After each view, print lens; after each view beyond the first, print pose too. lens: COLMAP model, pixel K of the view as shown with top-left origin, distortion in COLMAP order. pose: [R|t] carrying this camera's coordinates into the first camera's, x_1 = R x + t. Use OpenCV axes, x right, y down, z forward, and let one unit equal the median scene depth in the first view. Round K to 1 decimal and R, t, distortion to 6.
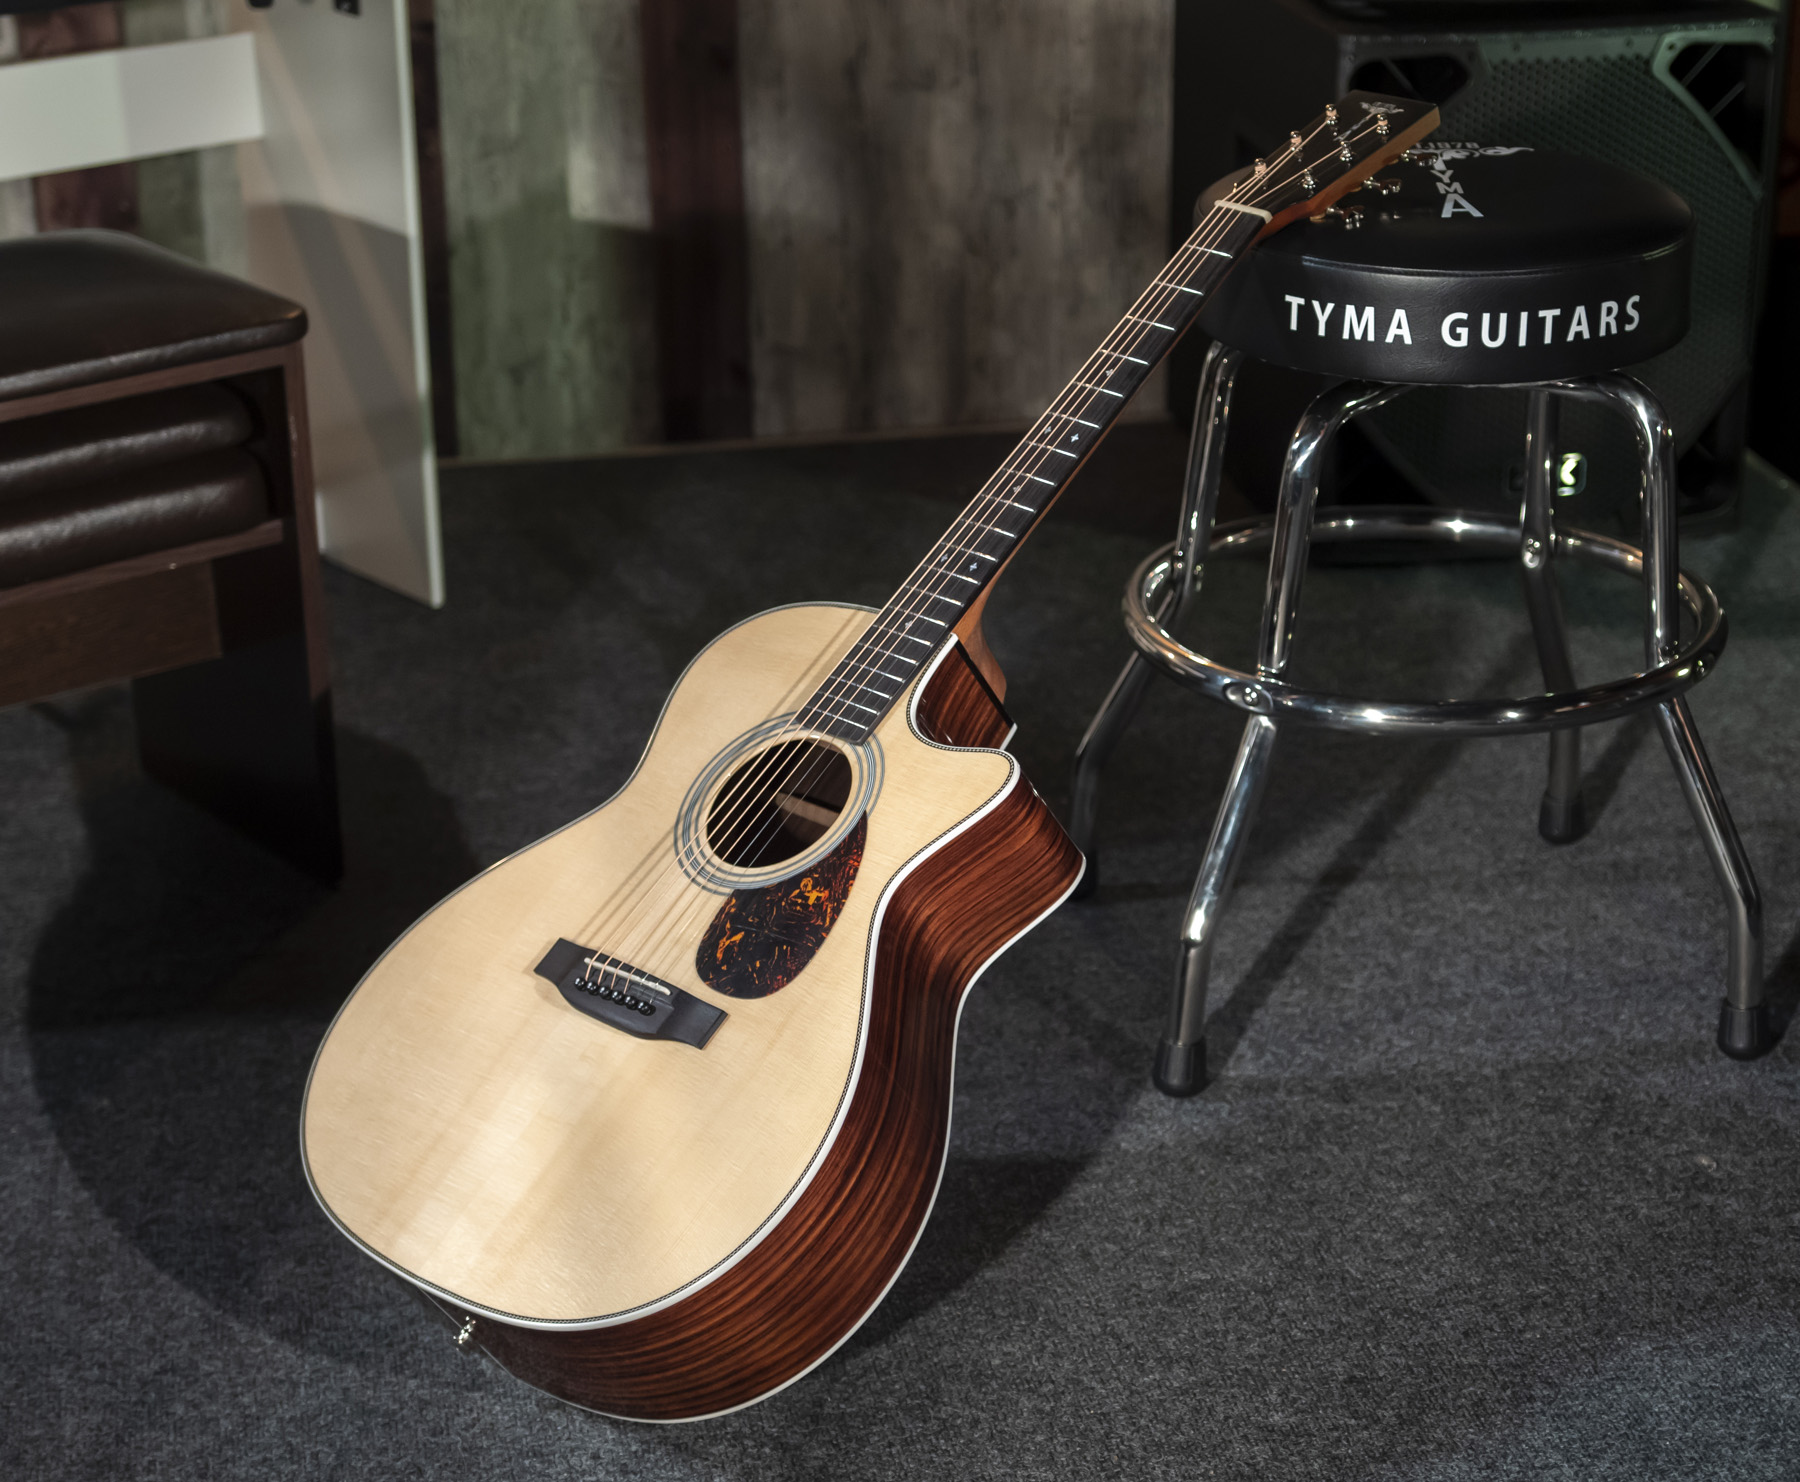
lens RADIAL K [[3947.3, 0, 963.9], [0, 3947.3, 736.7], [0, 0, 1]] dist [0.065337, 0.000000]
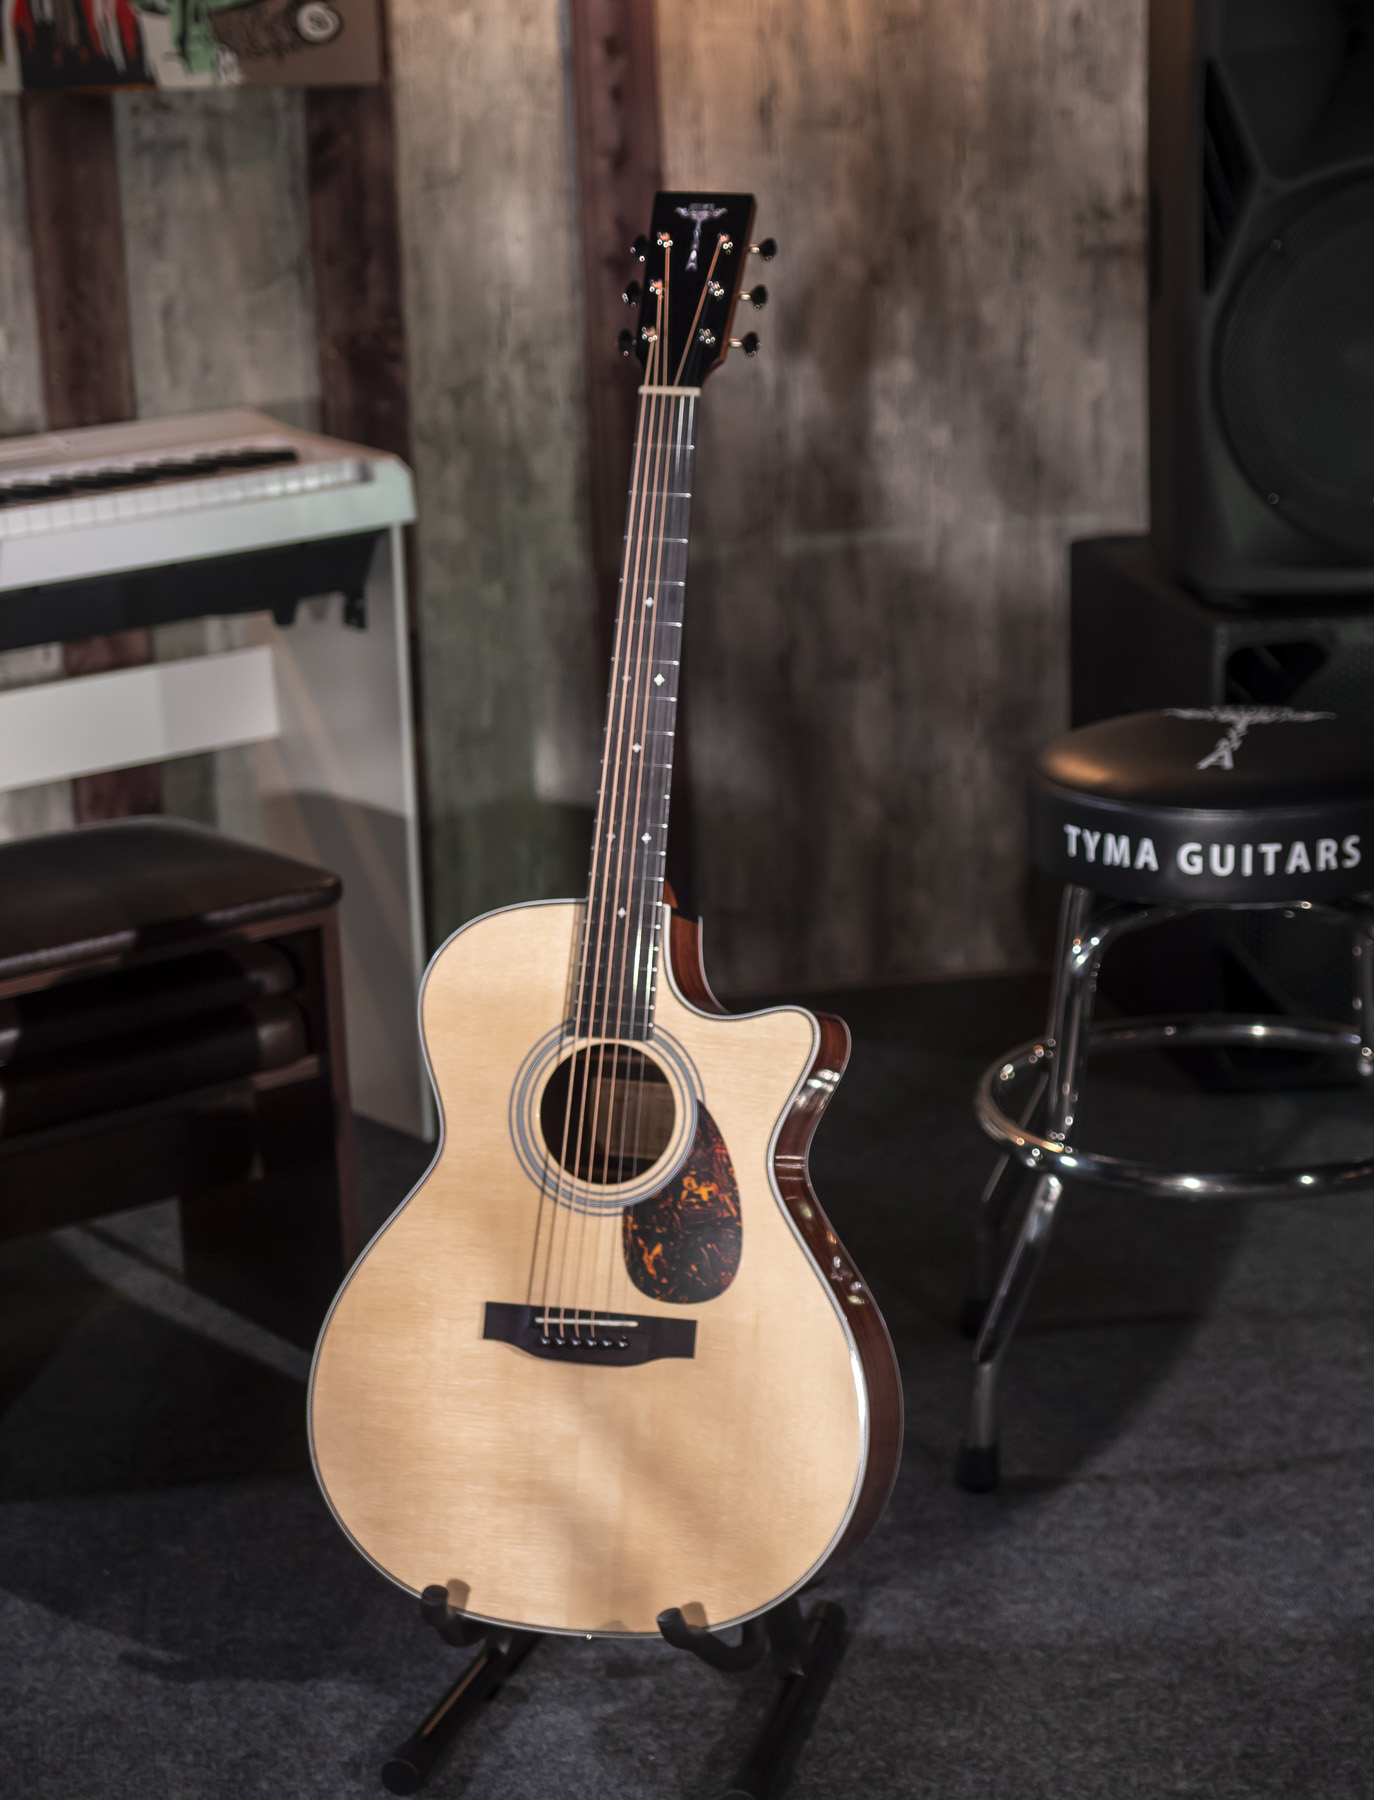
lens RADIAL K [[3704.5, 0, 686.3], [0, 3704.5, 899.4], [0, 0, 1]] dist [0.071218, 0.000000]
pose [[0.998382, -0.021227, -0.052751, -0.003851], [0.015731, 0.994609, -0.102495, 0.016303], [0.054642, 0.101499, 0.993334, -0.116615]]
